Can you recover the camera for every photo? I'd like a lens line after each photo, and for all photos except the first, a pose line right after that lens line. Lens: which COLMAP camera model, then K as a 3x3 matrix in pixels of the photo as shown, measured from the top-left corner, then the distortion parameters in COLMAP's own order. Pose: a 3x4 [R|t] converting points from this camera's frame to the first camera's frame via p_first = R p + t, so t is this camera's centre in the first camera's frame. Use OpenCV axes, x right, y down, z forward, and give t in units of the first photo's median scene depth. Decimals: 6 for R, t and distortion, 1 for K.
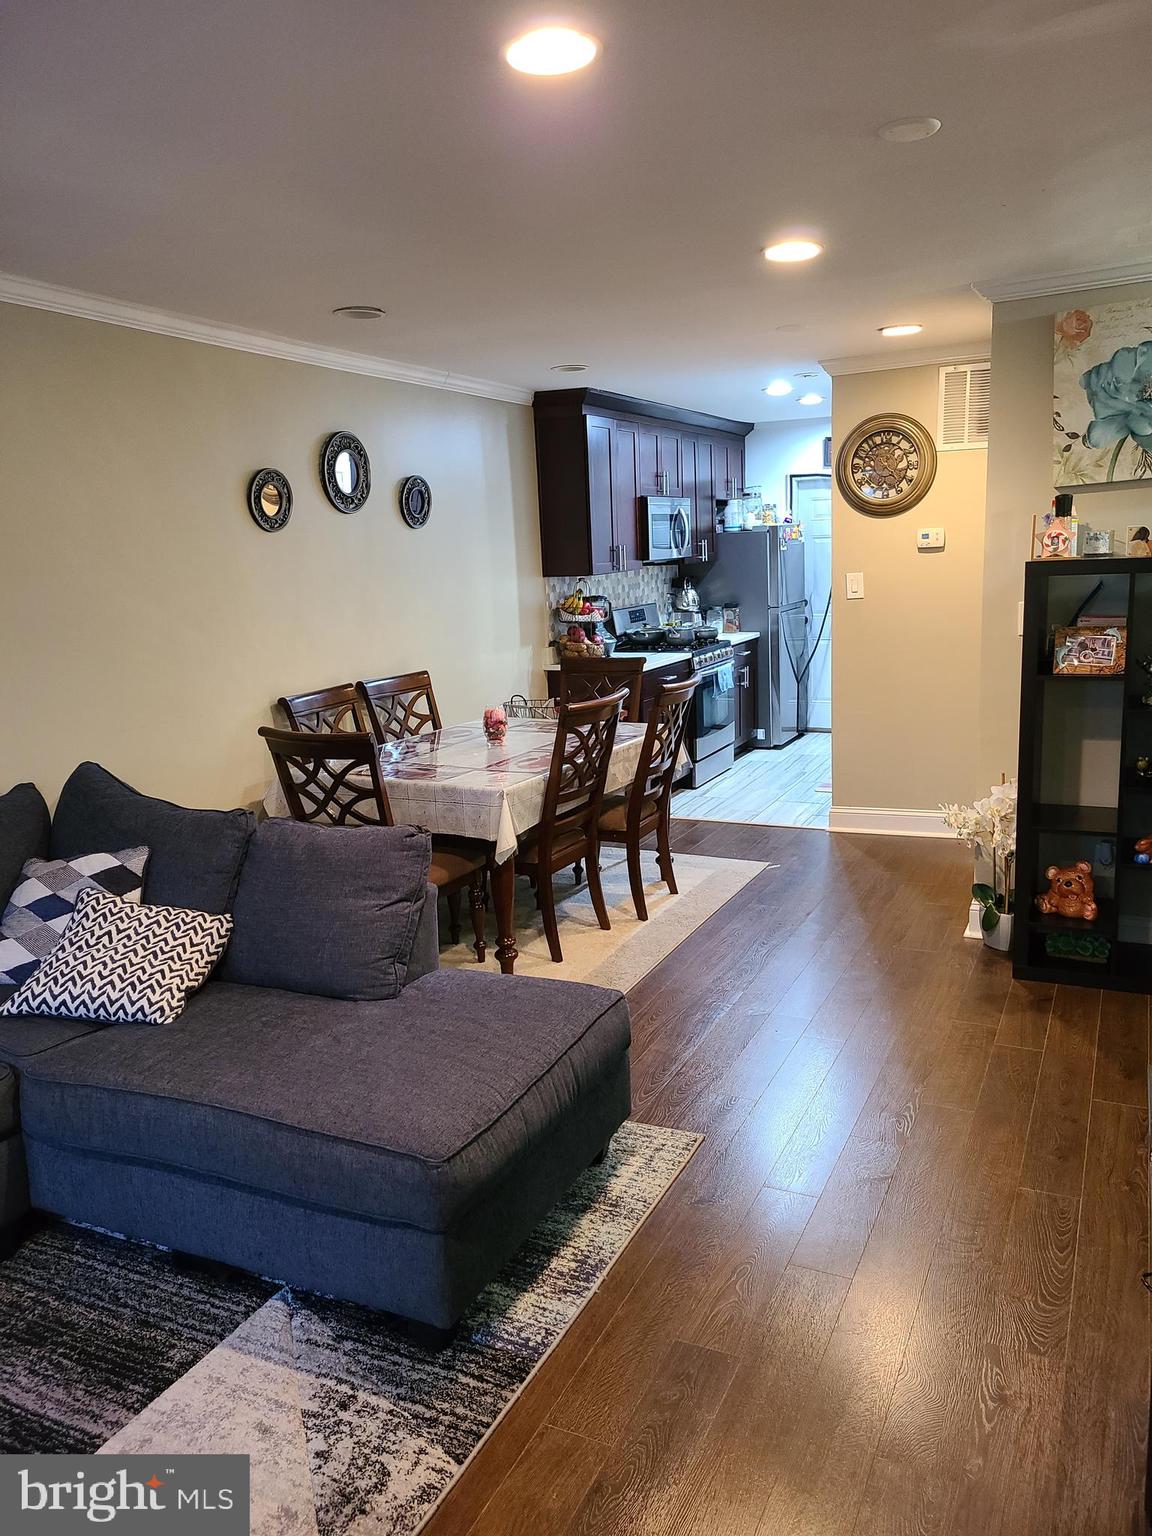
lens RADIAL K [[1135.0, 0, 576.0], [0, 1135.0, 768.0], [0, 0, 1]] dist [0.020262, -0.000782]
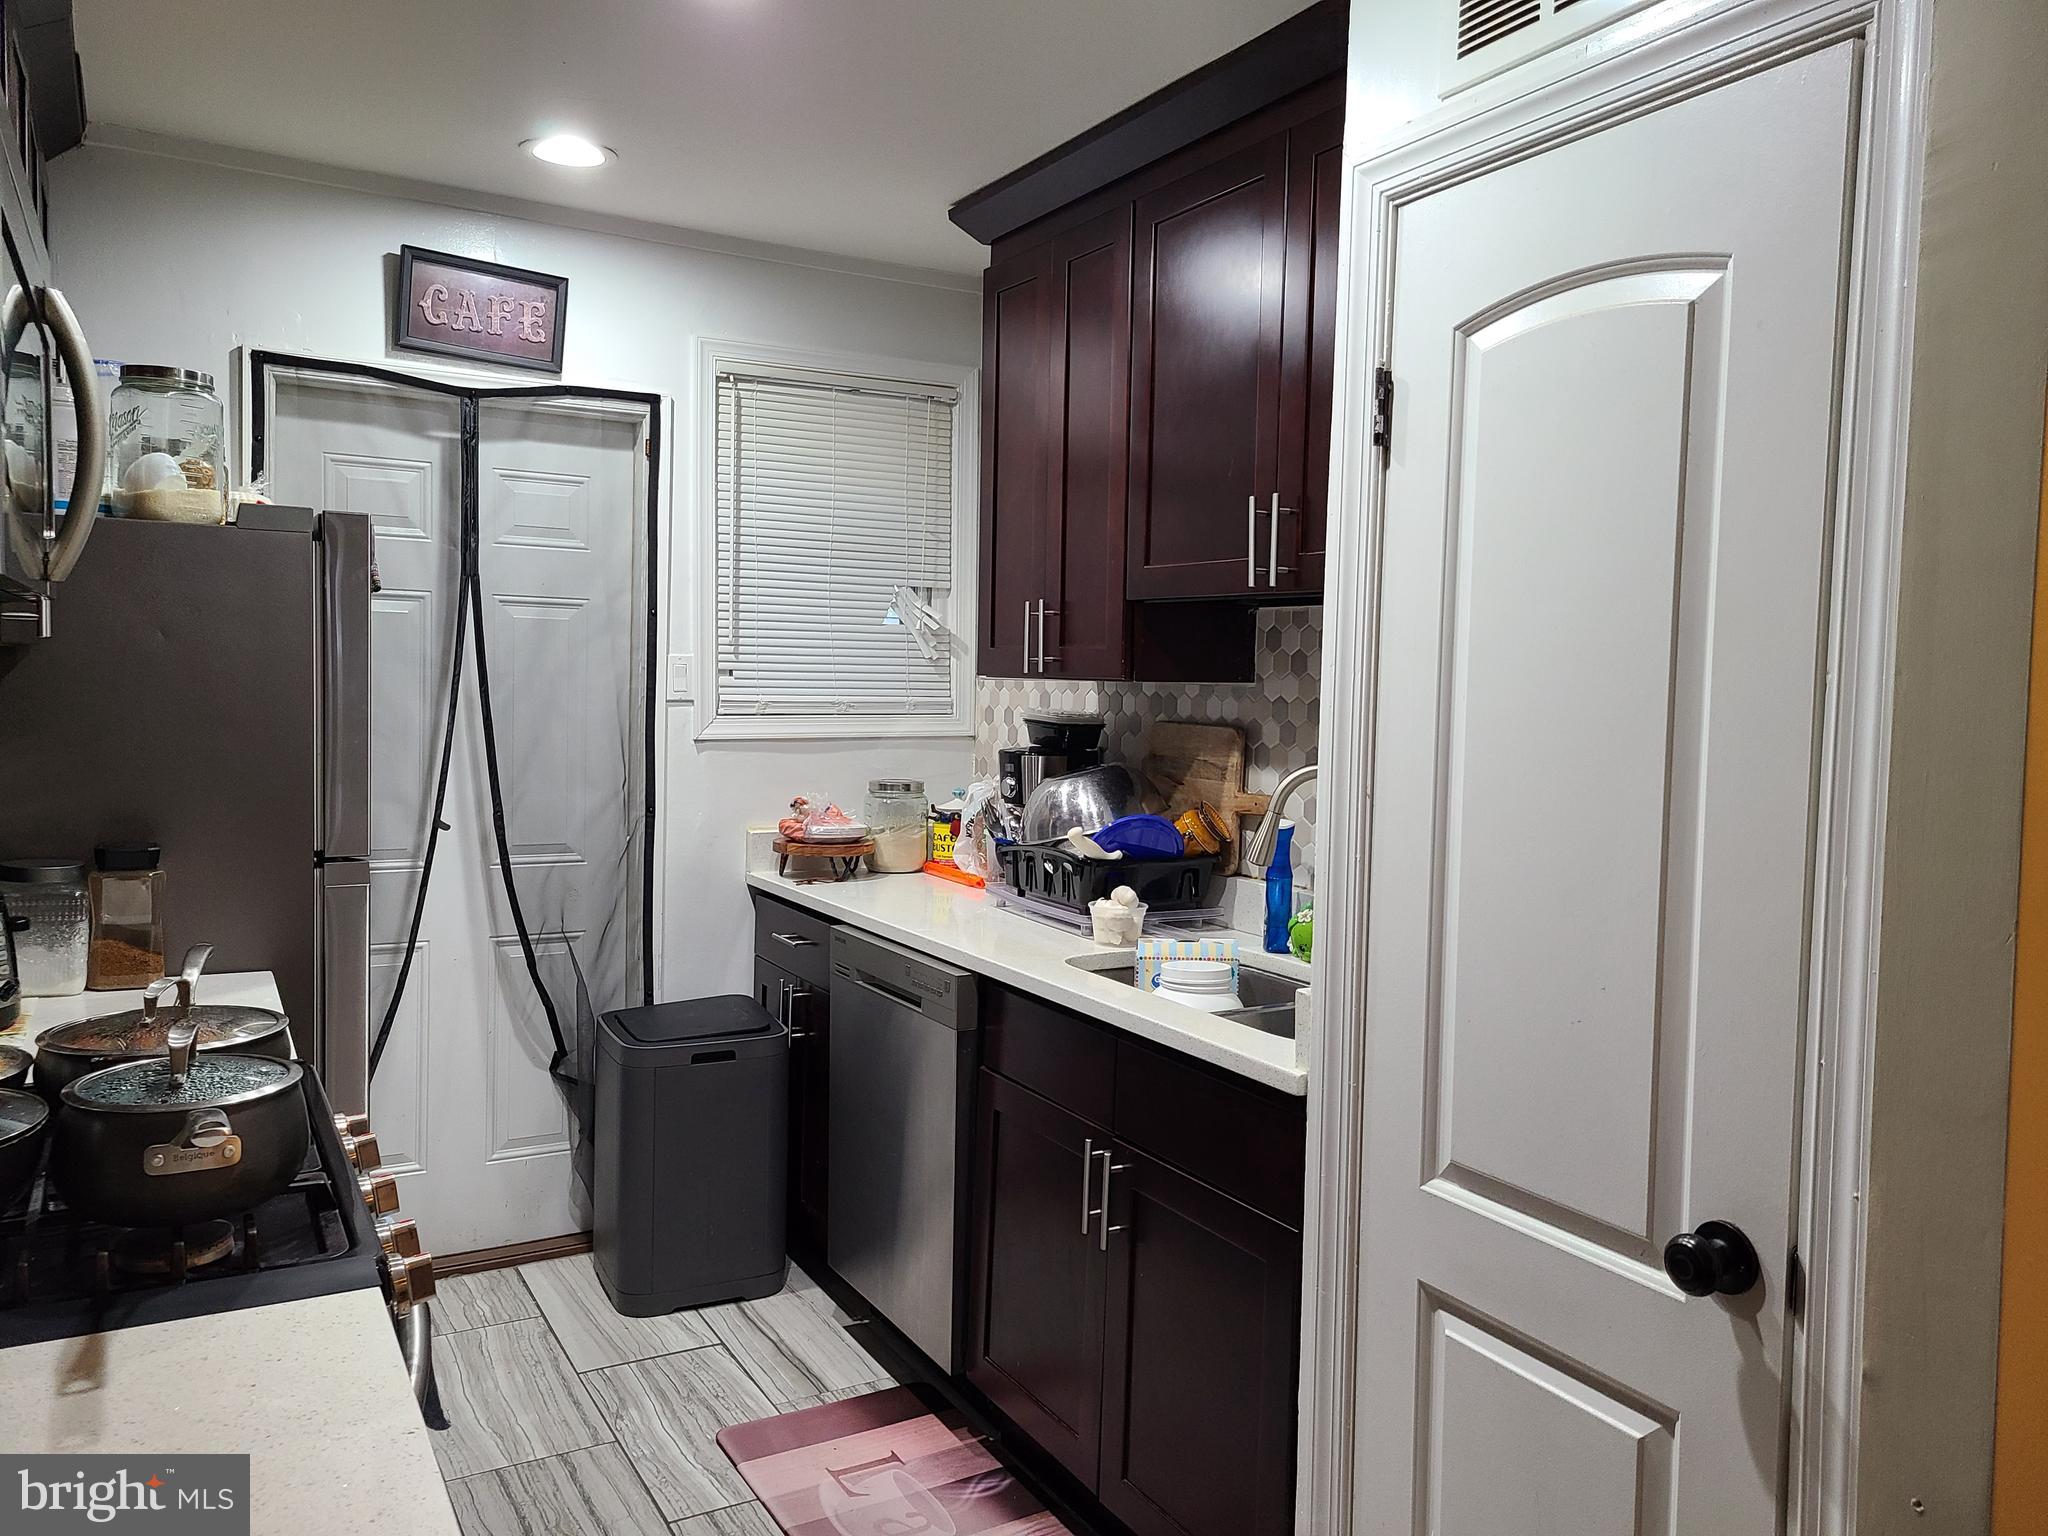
lens RADIAL K [[1524.2, 0, 1025.9], [0, 1524.2, 756.1], [0, 0, 1]] dist [0.050668, -0.030213]
pose [[0.564739, 0.014464, 0.825143, -0.008147], [0.110197, 0.989571, -0.092767, -0.145518], [-0.817879, 0.143318, 0.557255, 0.874486]]
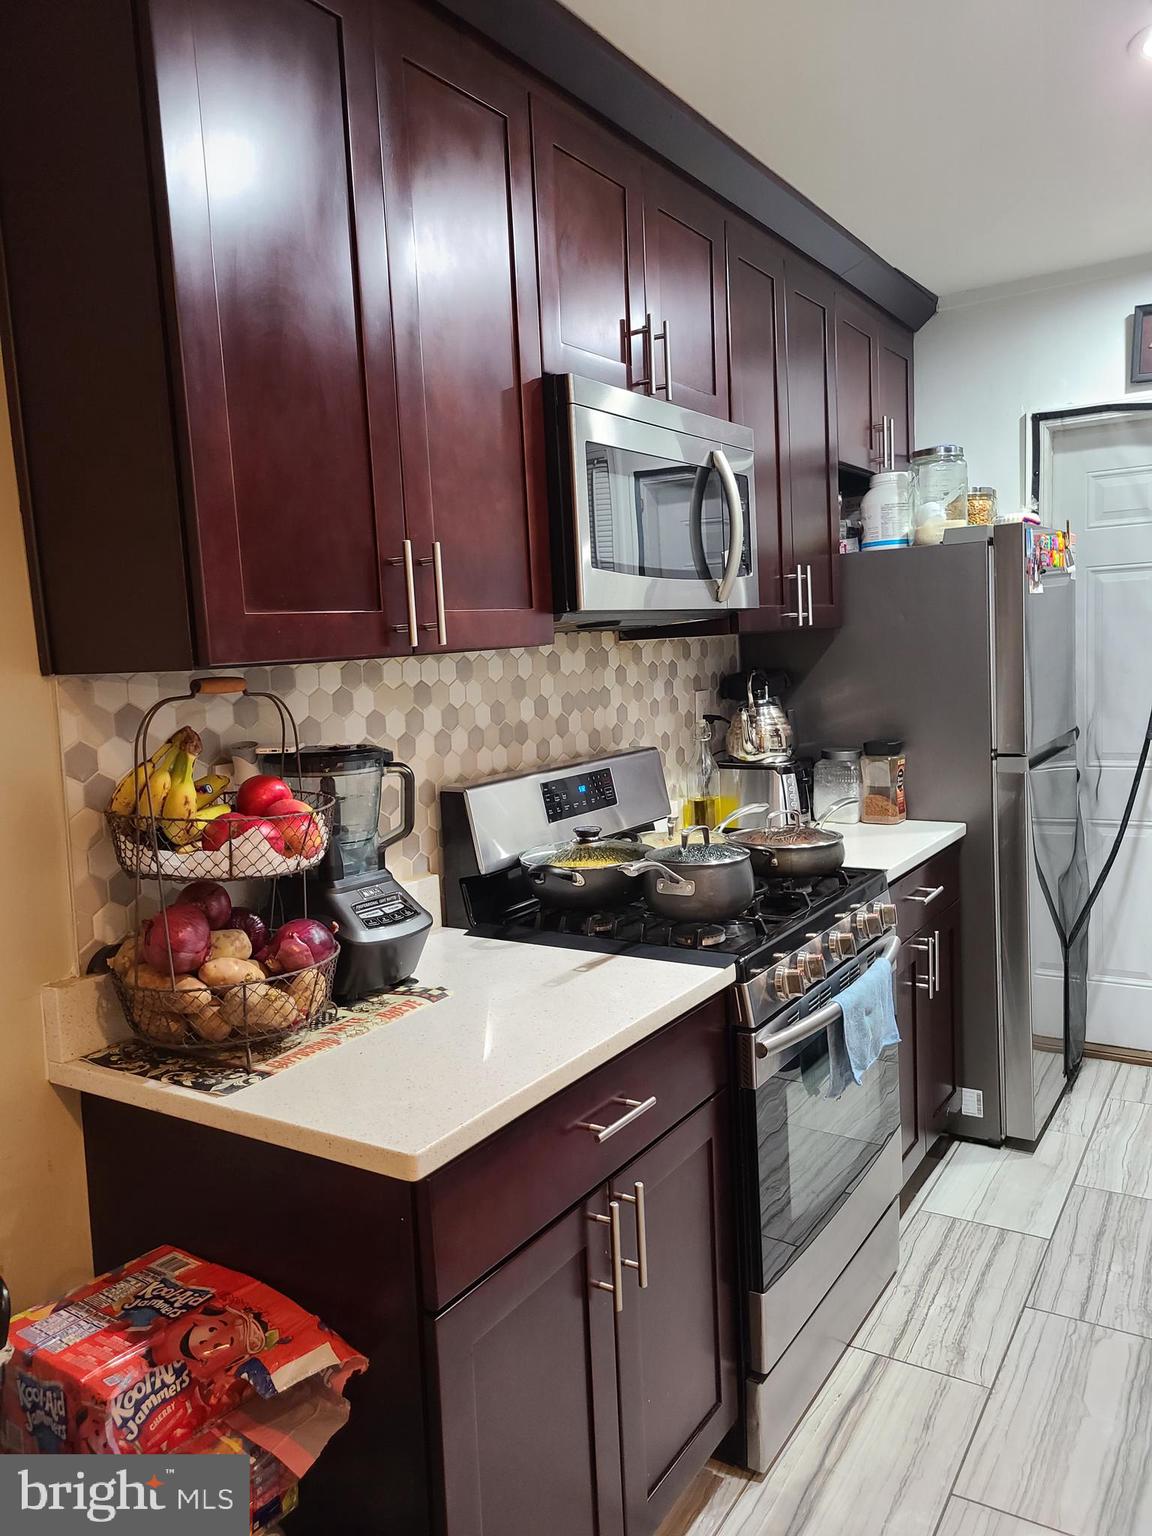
lens RADIAL K [[1143.2, 0, 573.5], [0, 1143.2, 762.6], [0, 0, 1]] dist [0.050668, -0.030213]
pose [[0.993209, 0.005259, -0.116224, 0.101068], [-0.015289, 0.996215, -0.085574, -0.131708], [0.115334, 0.086770, 0.989530, 0.781249]]
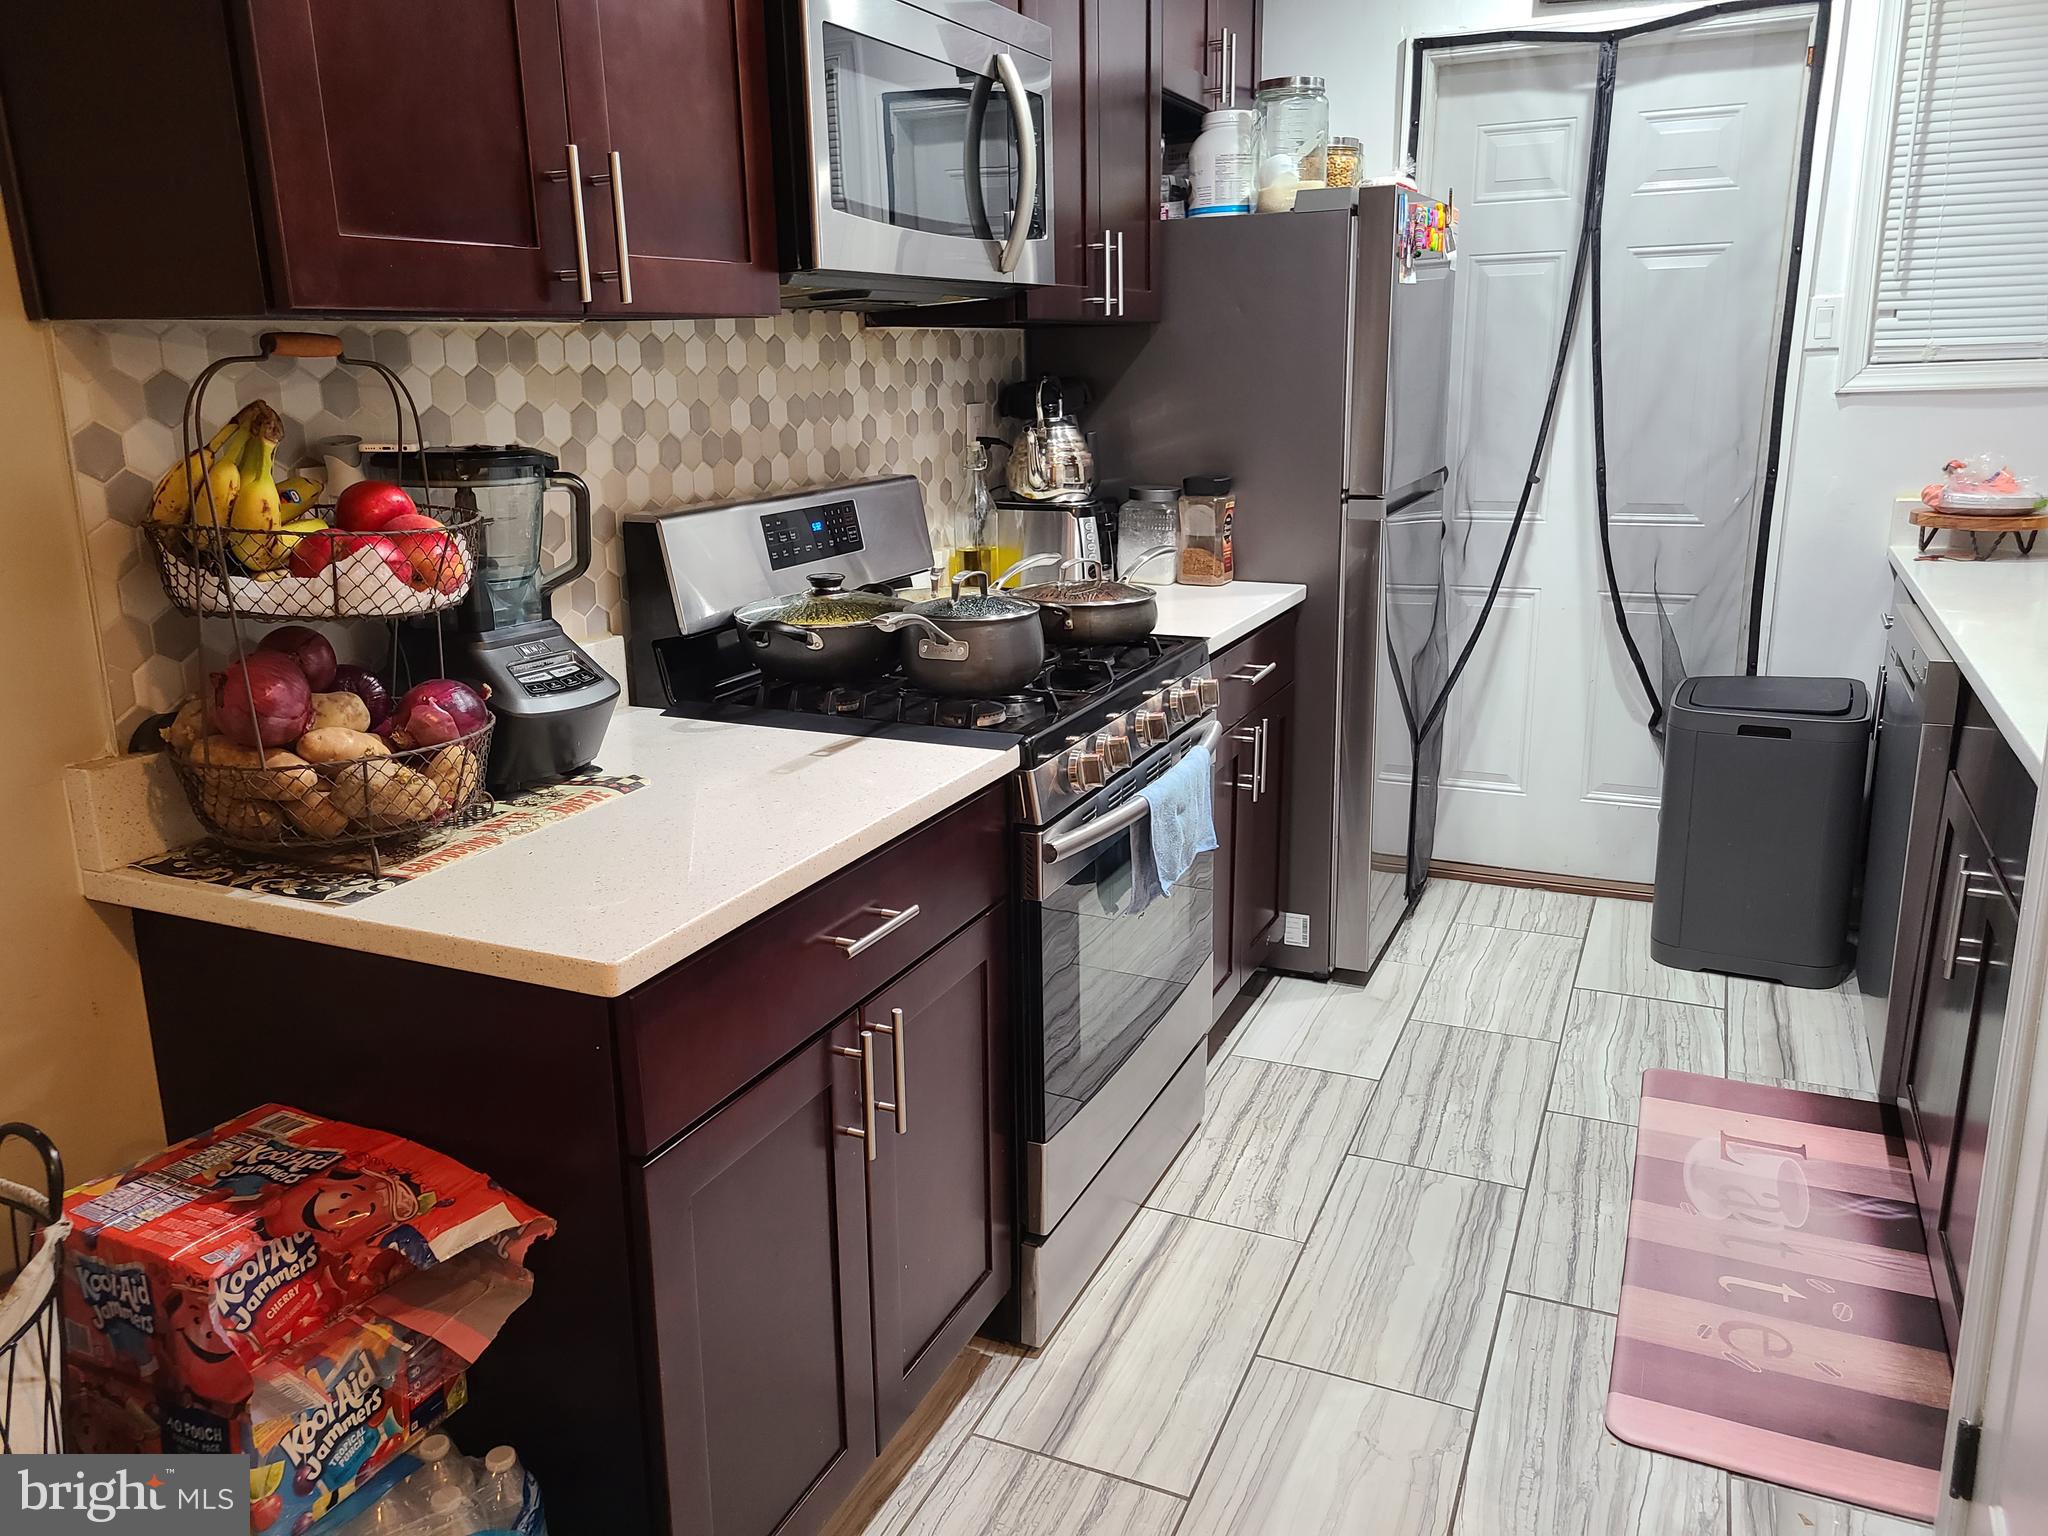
lens RADIAL K [[1523.4, 0, 1010.4], [0, 1523.4, 751.3], [0, 0, 1]] dist [0.052125, -0.034402]
pose [[0.999471, 0.016969, 0.027730, 0.098342], [-0.018536, 0.998187, 0.057261, -0.122973], [-0.026708, -0.057745, 0.997974, 0.776823]]
